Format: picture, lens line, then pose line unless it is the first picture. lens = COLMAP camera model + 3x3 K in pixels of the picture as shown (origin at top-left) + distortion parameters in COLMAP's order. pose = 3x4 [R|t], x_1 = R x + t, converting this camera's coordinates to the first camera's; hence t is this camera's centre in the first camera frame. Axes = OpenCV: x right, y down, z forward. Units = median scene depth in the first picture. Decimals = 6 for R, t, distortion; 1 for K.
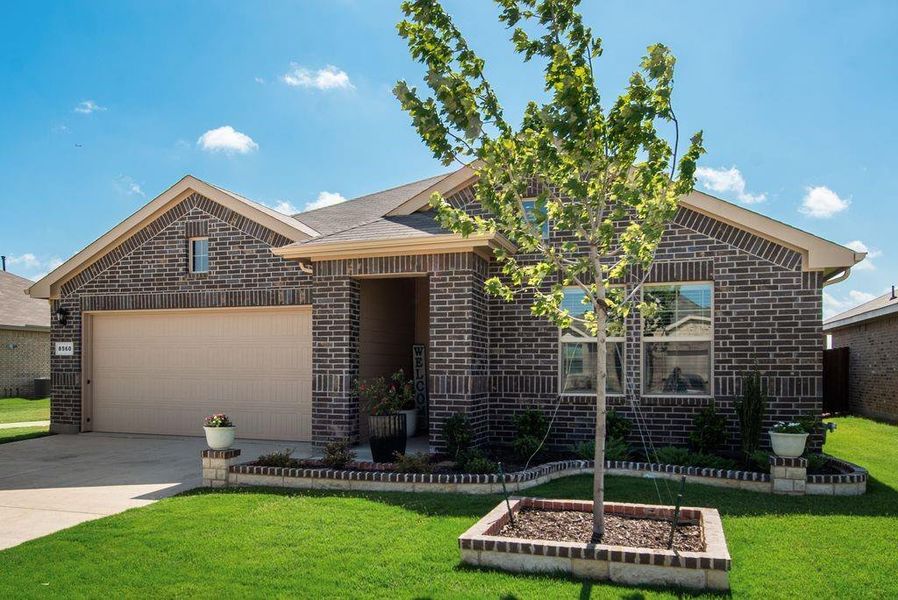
lens RADIAL K [[720.1, 0, 359.4], [0, 720.1, 362.2], [0, 0, 1]] dist [-0.050960, -0.001183]
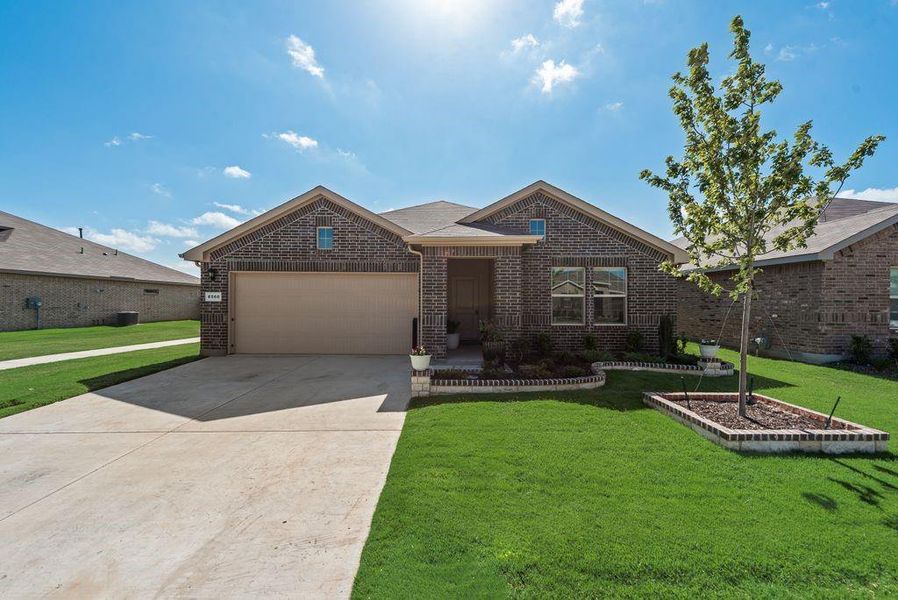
lens RADIAL K [[351.7, 0, 445.2], [0, 351.7, 302.6], [0, 0, 1]] dist [-0.001814, -0.000623]
pose [[0.934150, 0.001835, 0.356876, -0.255541], [-0.003298, 0.999988, 0.003489, -0.012460], [-0.356865, -0.004436, 0.934145, 0.193831]]
